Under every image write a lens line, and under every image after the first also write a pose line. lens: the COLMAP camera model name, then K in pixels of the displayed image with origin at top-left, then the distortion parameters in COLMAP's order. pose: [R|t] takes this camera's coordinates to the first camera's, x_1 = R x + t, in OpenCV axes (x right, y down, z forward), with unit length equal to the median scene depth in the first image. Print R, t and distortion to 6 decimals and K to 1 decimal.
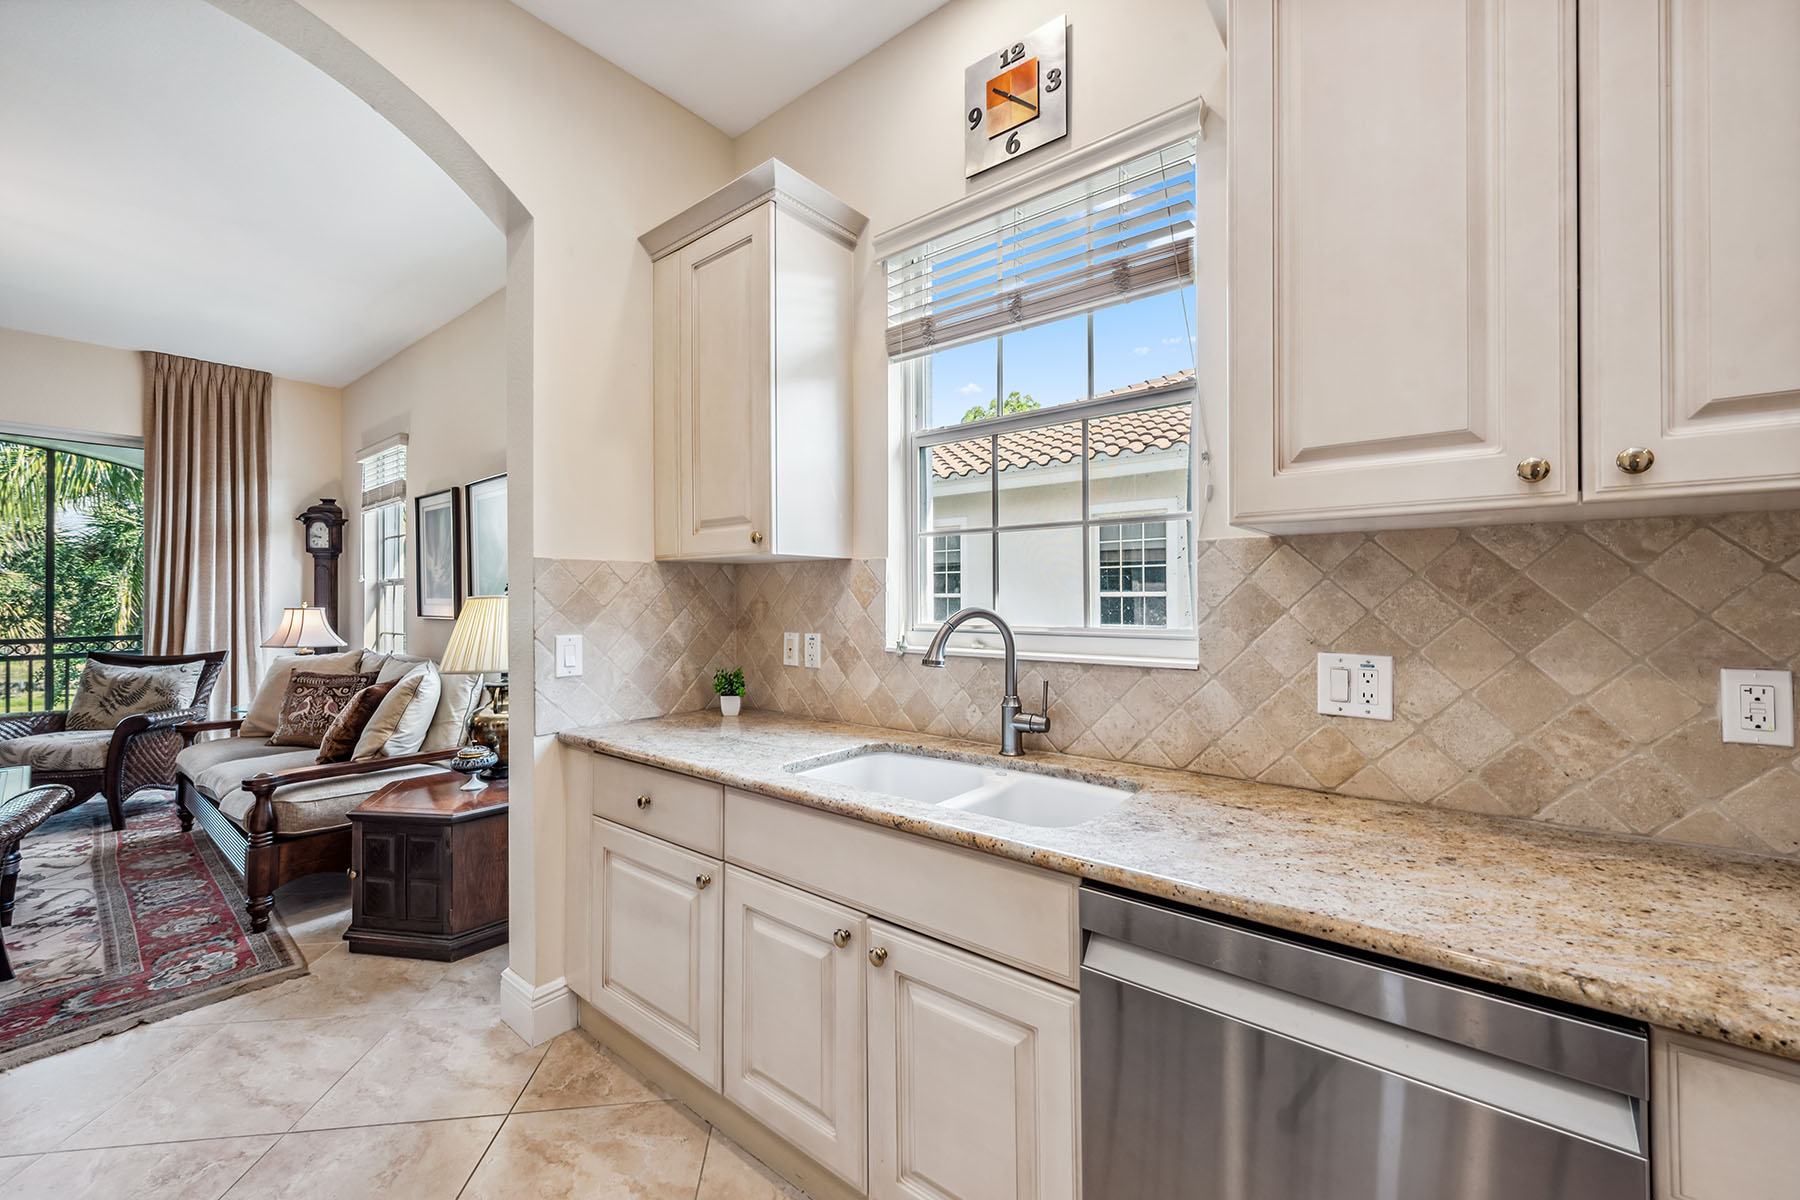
lens RADIAL K [[703.6, 0, 908.9], [0, 703.6, 593.1], [0, 0, 1]] dist [0.003297, -0.000551]
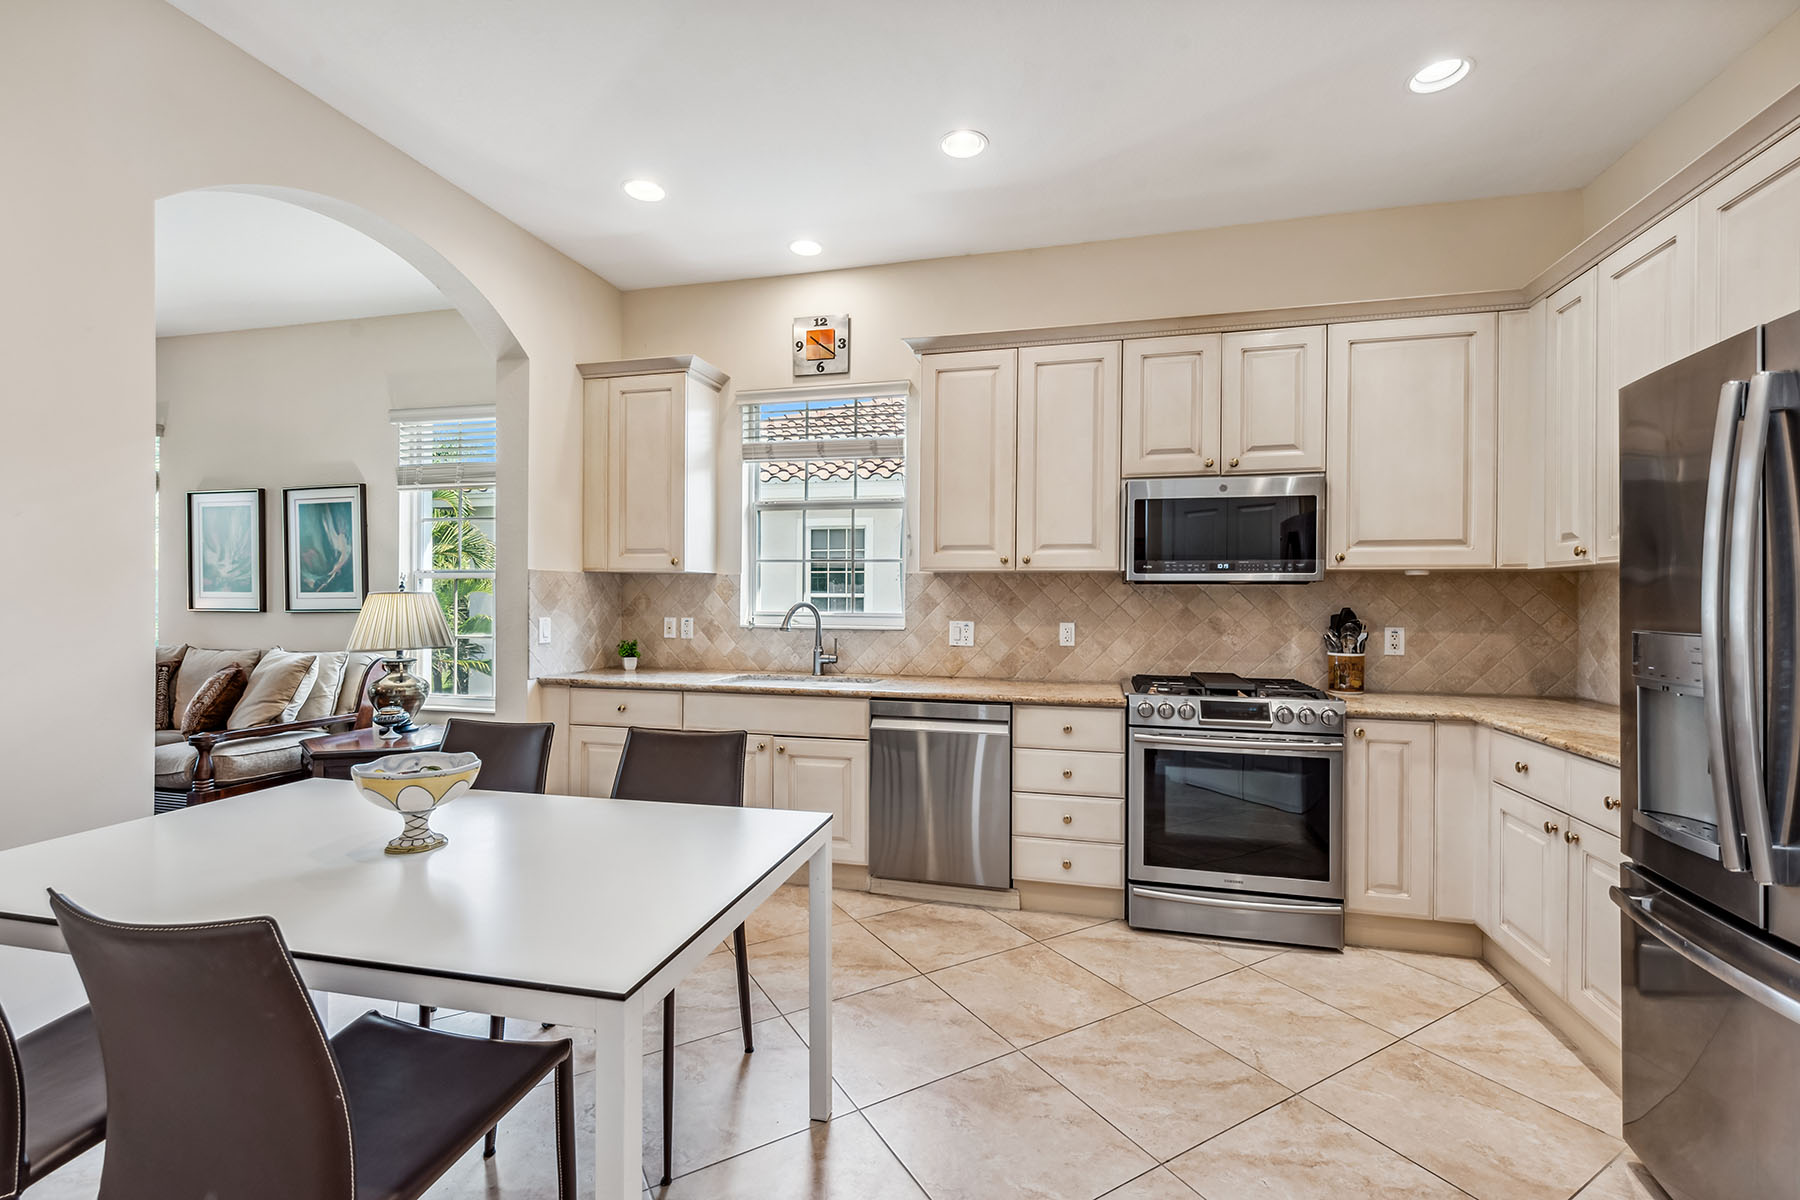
lens RADIAL K [[772.7, 0, 899.5], [0, 772.7, 604.8], [0, 0, 1]] dist [-0.000066, -0.000064]
pose [[0.914366, 0.007243, 0.404824, -0.523492], [-0.013747, 0.999819, 0.013161, -0.004713], [-0.404656, -0.017600, 0.914300, -1.083832]]
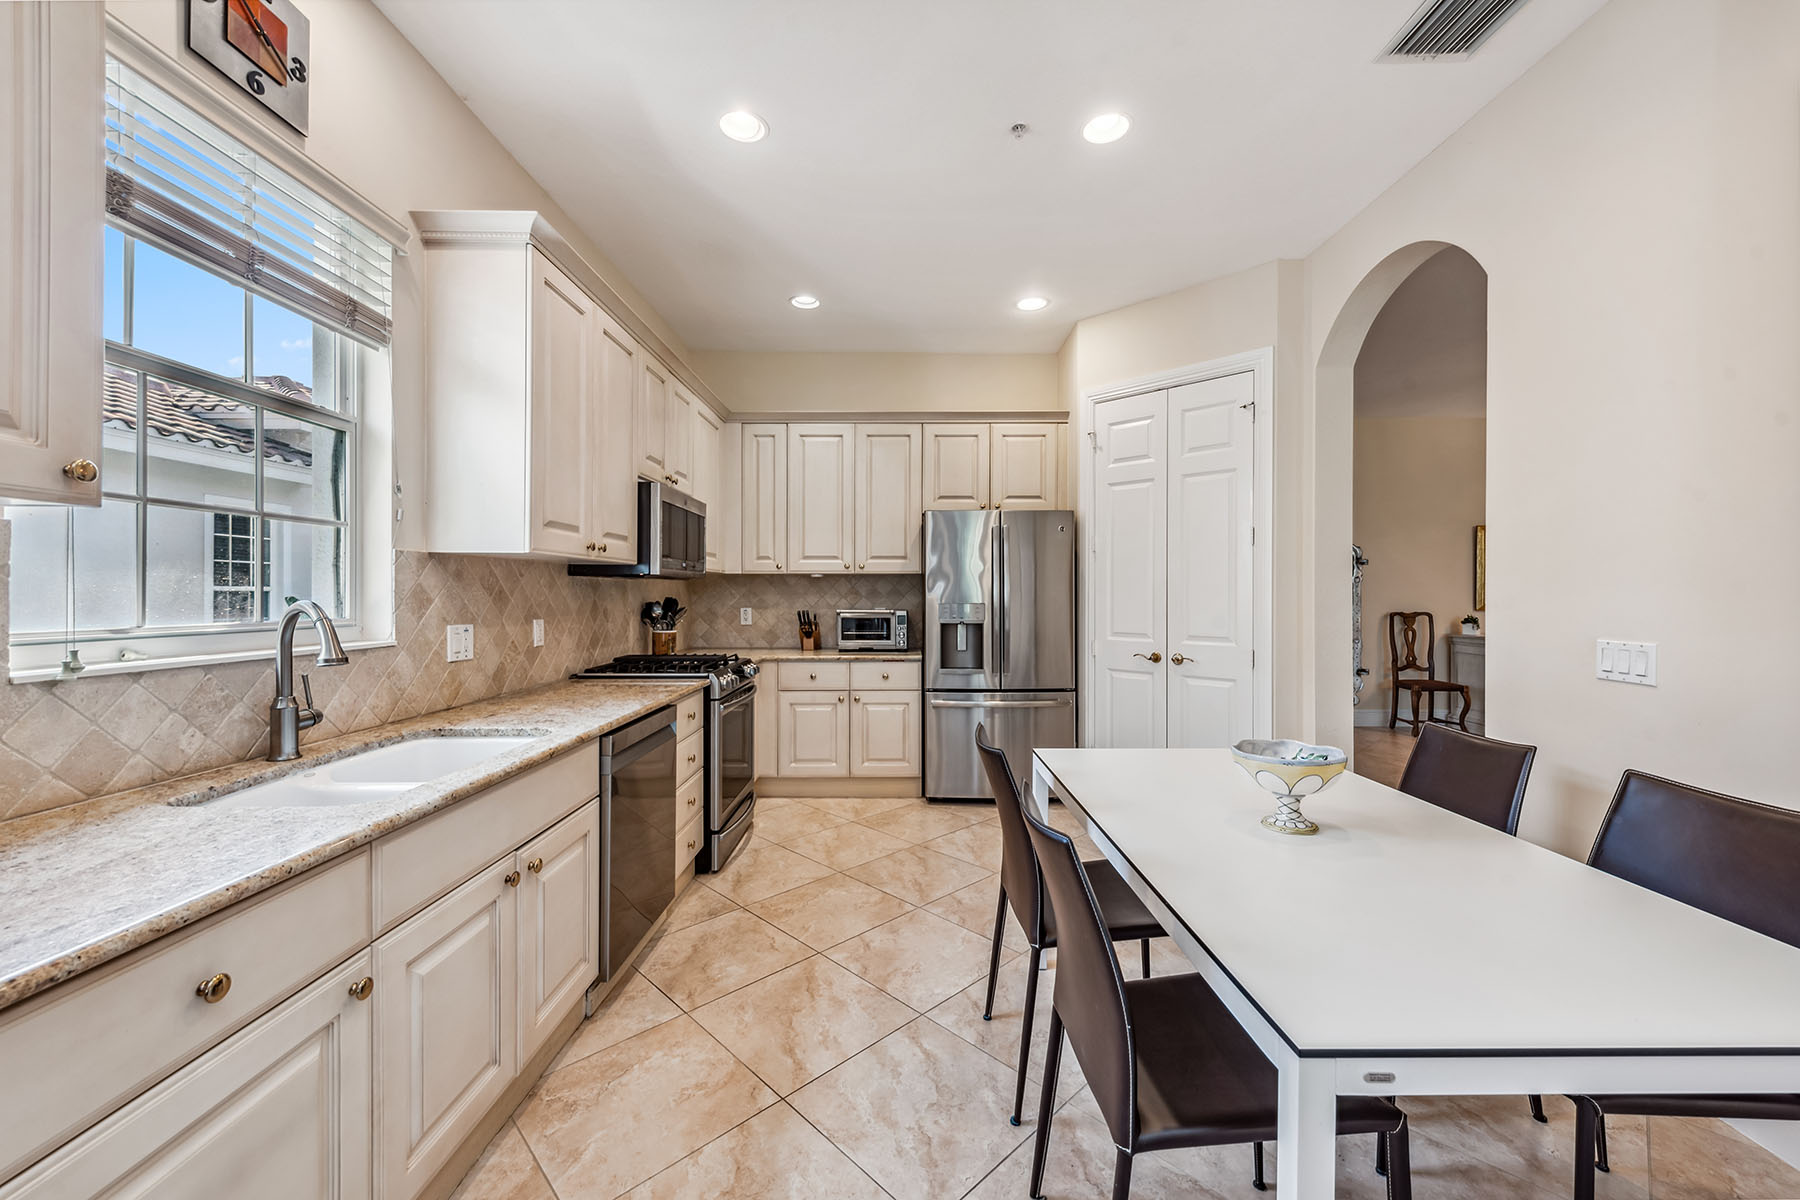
lens RADIAL K [[703.6, 0, 913.6], [0, 703.6, 592.8], [0, 0, 1]] dist [0.003297, -0.000551]
pose [[-0.628304, -0.001843, 0.777966, -1.077783], [-0.012097, 0.999899, -0.007402, 0.004566], [-0.777874, -0.014062, -0.628263, 0.912936]]
